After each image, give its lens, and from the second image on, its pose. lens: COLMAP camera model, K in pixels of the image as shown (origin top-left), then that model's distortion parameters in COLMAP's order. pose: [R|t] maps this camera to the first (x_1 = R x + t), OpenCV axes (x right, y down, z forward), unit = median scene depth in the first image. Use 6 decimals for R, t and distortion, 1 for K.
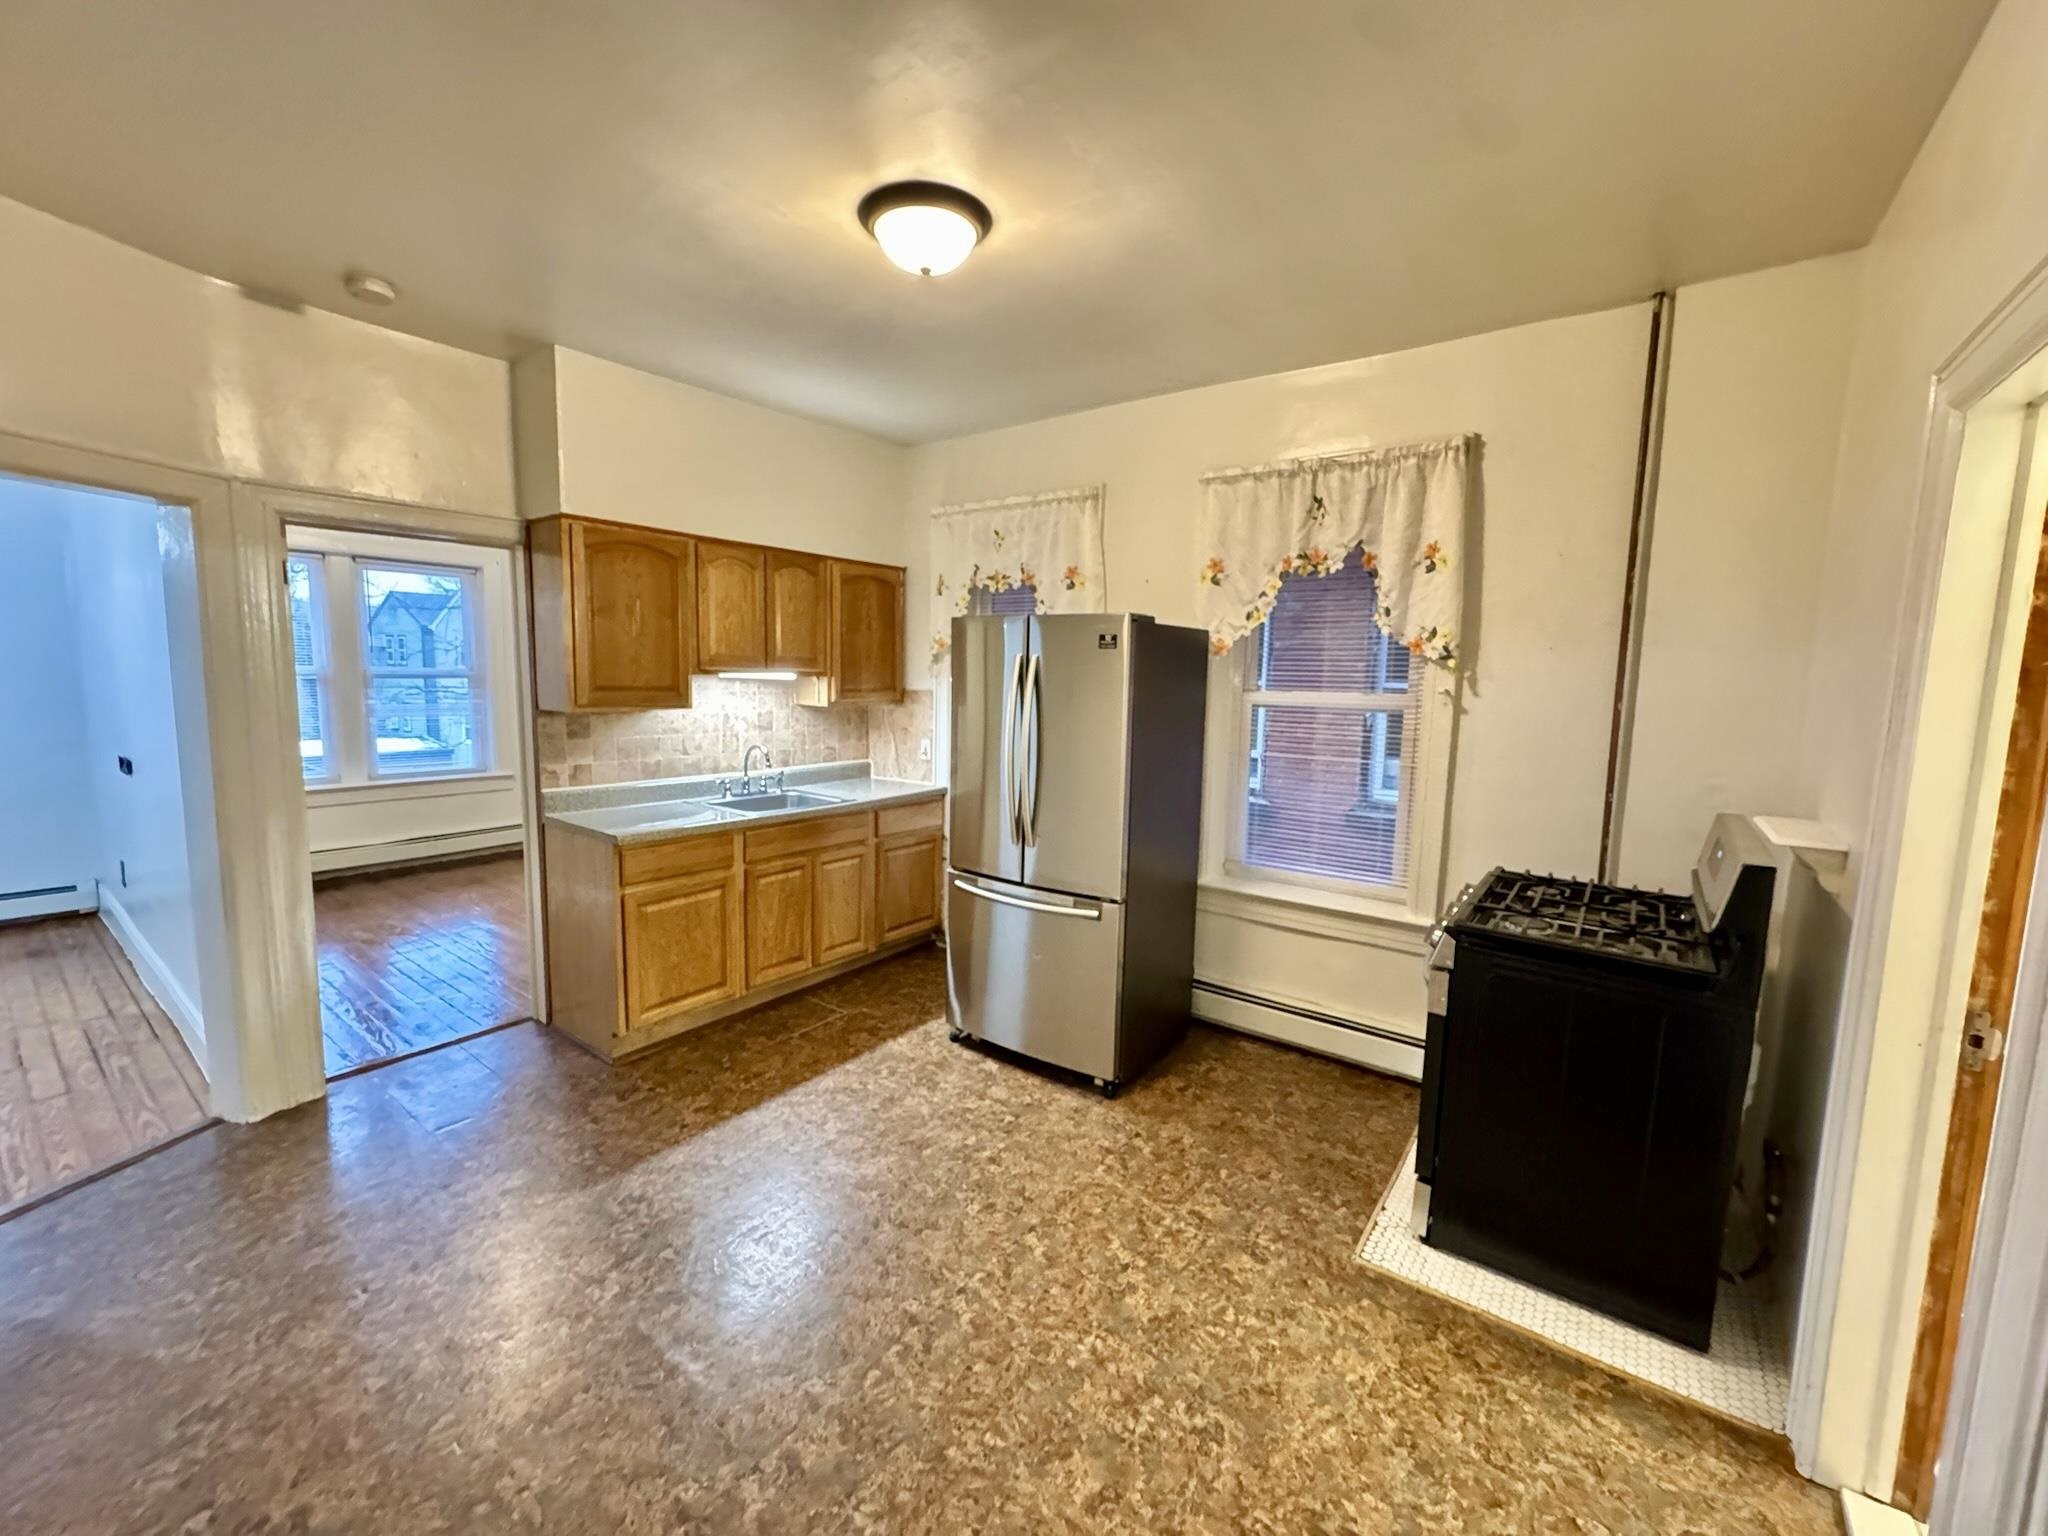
lens RADIAL K [[818.4, 0, 1020.8], [0, 818.4, 764.8], [0, 0, 1]] dist [-0.000659, 0.000225]
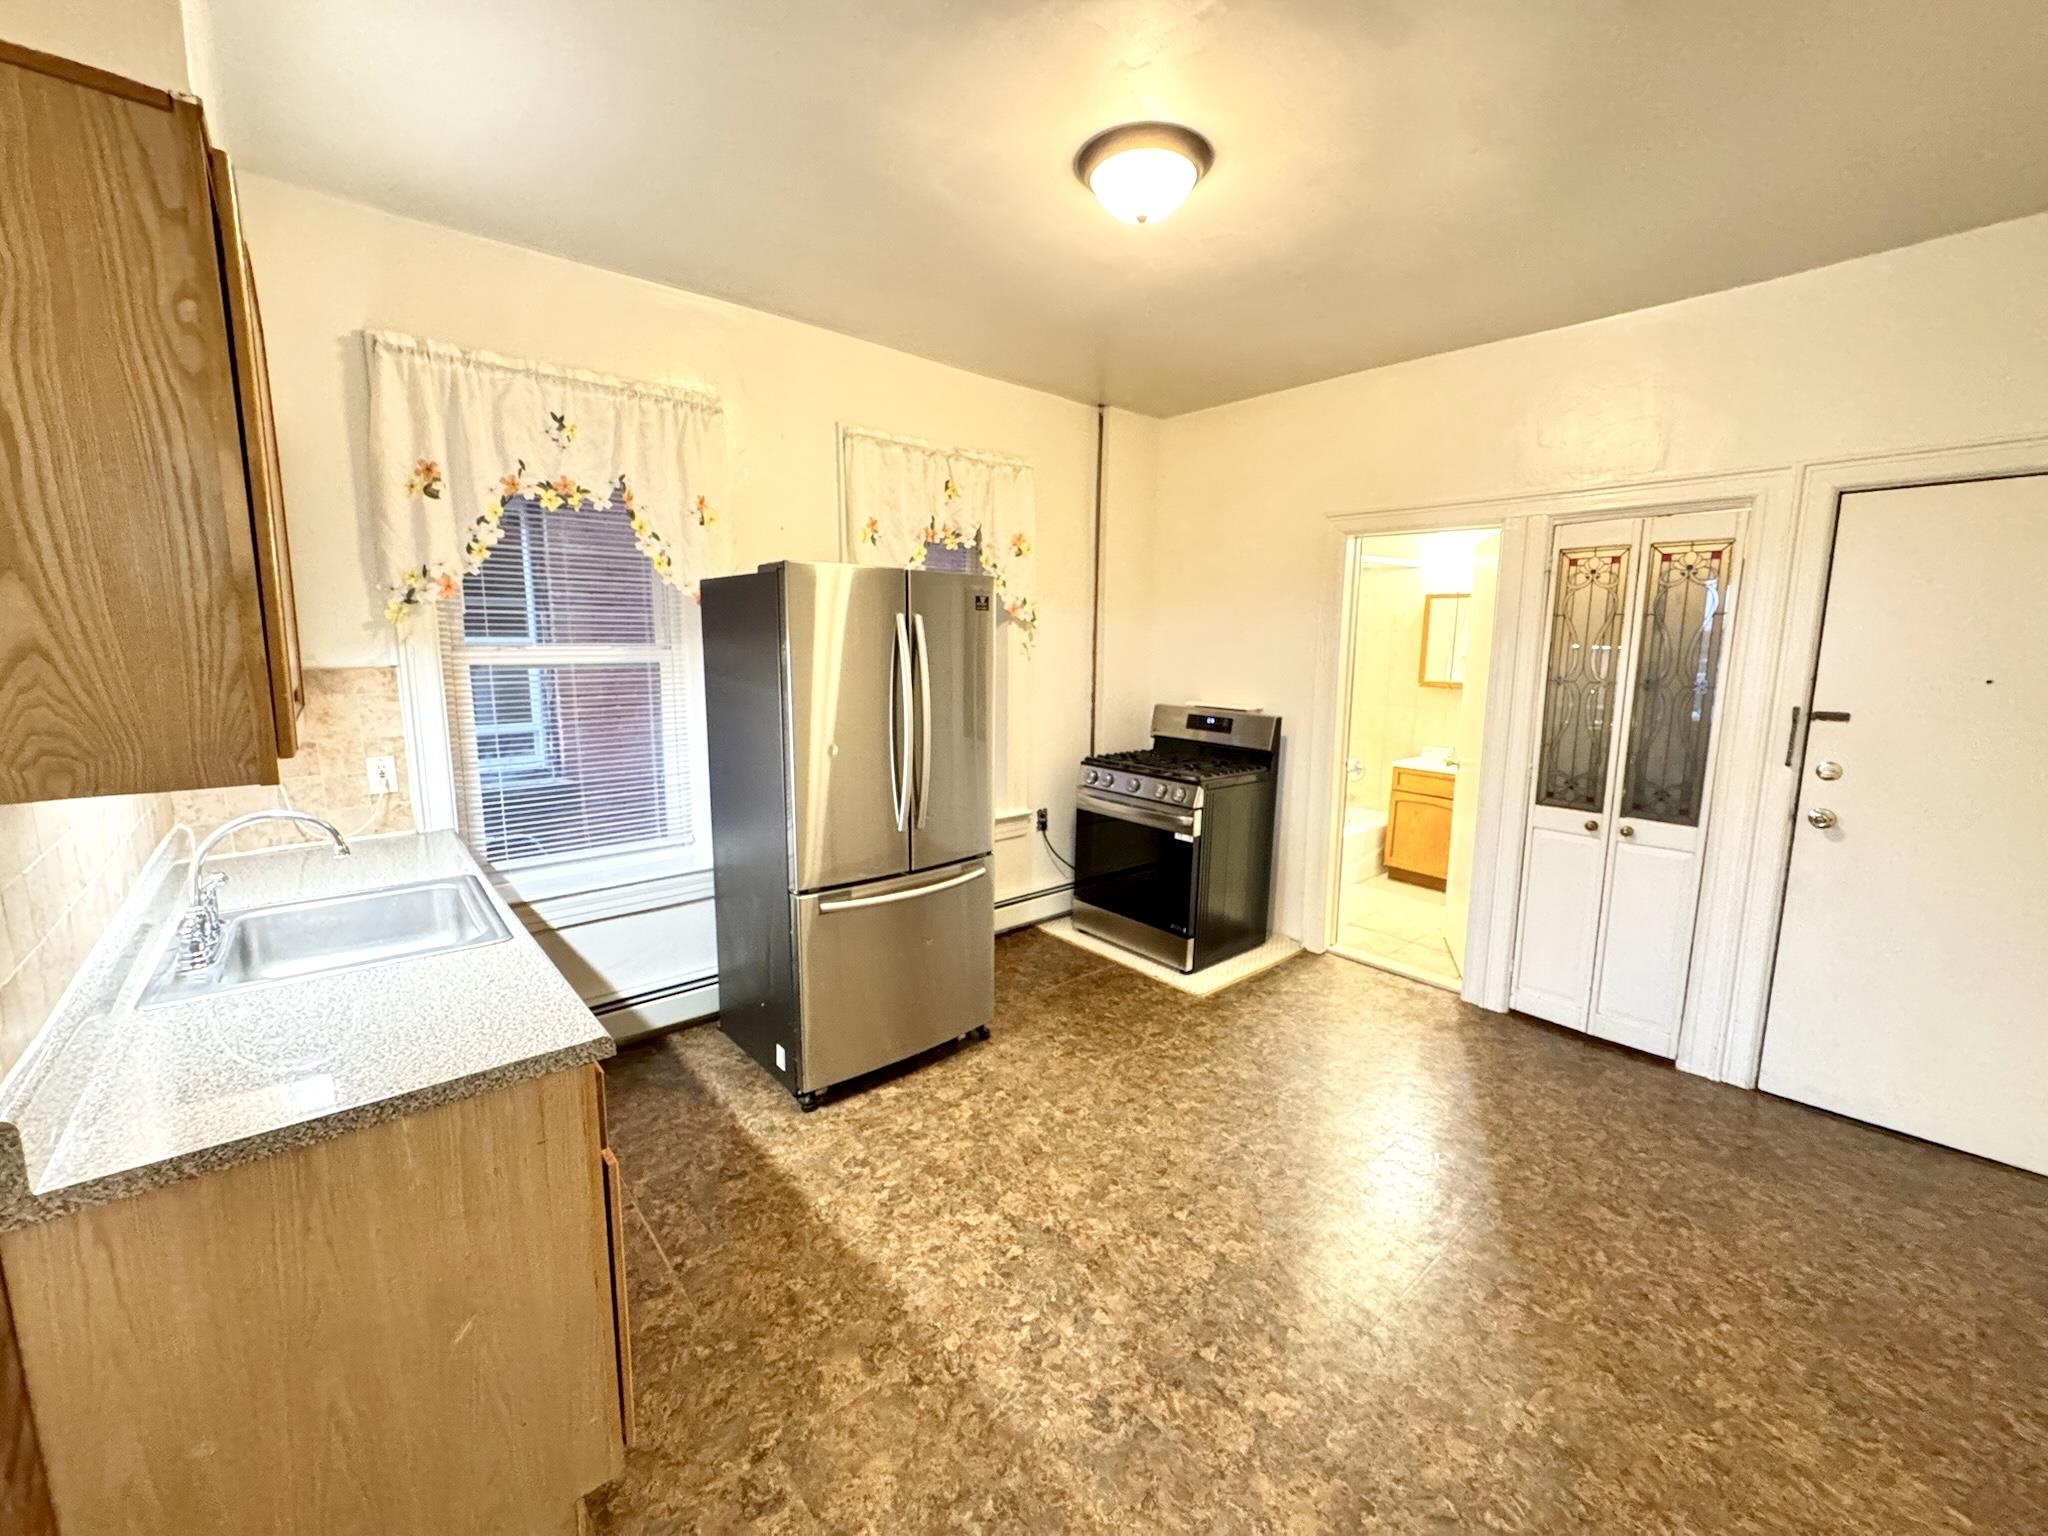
lens RADIAL K [[818.4, 0, 1027.1], [0, 818.4, 764.5], [0, 0, 1]] dist [-0.000659, 0.000225]
pose [[0.206699, -0.166874, 0.964069, -0.858347], [0.106131, 0.983358, 0.147458, -0.093471], [-0.972631, 0.071838, 0.220970, 0.702832]]
